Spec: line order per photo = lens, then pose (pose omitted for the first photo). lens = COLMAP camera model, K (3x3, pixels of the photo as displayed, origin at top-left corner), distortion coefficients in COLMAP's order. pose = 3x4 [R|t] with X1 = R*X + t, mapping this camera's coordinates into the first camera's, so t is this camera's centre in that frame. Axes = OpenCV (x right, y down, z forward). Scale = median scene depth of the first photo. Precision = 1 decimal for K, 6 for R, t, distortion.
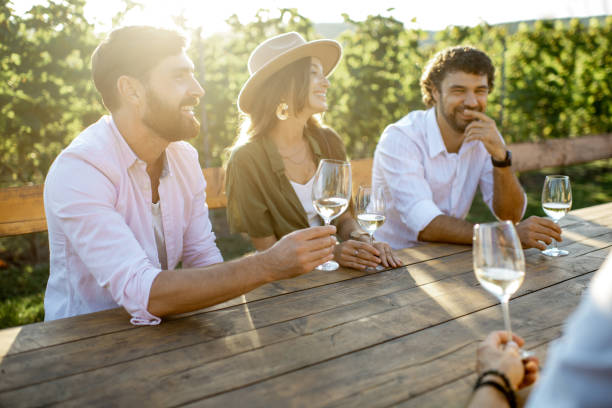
lens RADIAL K [[611.9, 0, 306.0], [0, 611.9, 204.0], [0, 0, 1]] dist [-0.104831, 0.098087]
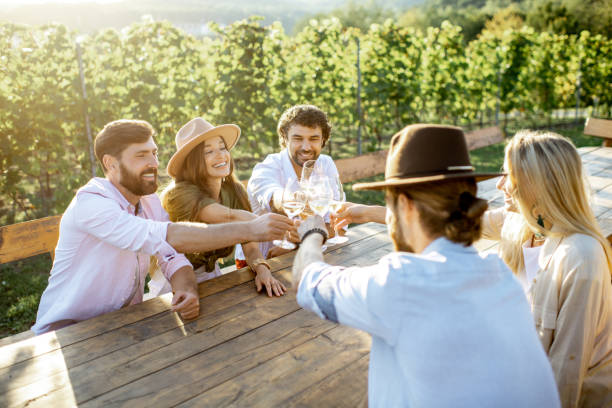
lens RADIAL K [[611.9, 0, 306.0], [0, 611.9, 204.0], [0, 0, 1]] dist [-0.104831, 0.098087]
pose [[0.979474, -0.062728, 0.191560, -0.001170], [0.053885, 0.997242, 0.051033, -0.048683], [-0.194233, -0.039663, 0.980153, -0.156975]]
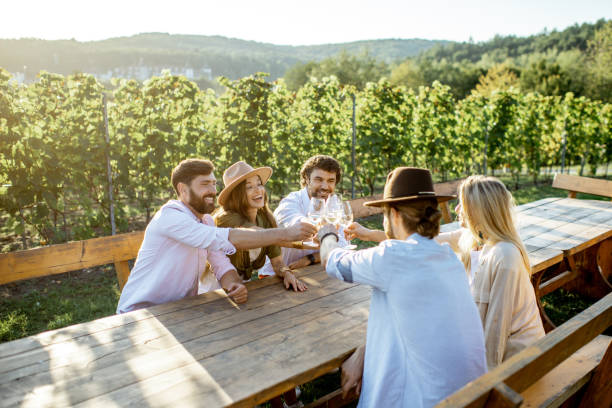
lens RADIAL K [[648.3, 0, 324.5], [0, 648.3, 215.0], [0, 0, 1]] dist [-0.108802, 0.117759]
pose [[0.969242, -0.023832, 0.244954, -0.077352], [0.028864, 0.999439, -0.016973, -0.024310], [-0.244413, 0.023521, 0.969386, -0.362060]]
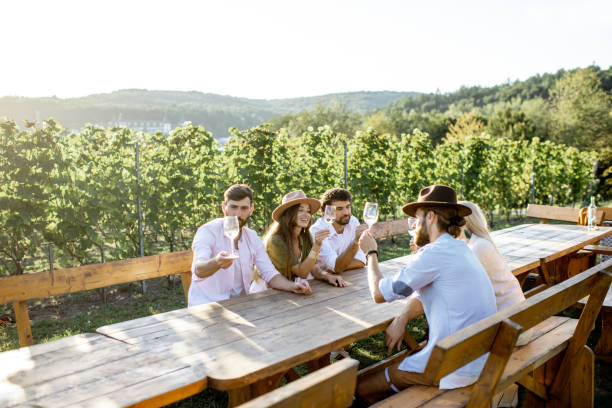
lens RADIAL K [[635.3, 0, 306.0], [0, 635.3, 204.0], [0, 0, 1]] dist [-0.112339, 0.127754]
pose [[0.966274, -0.018958, 0.256816, -0.194373], [0.048495, 0.992839, -0.109170, 0.021666], [-0.252907, 0.117942, 0.960275, -0.513280]]
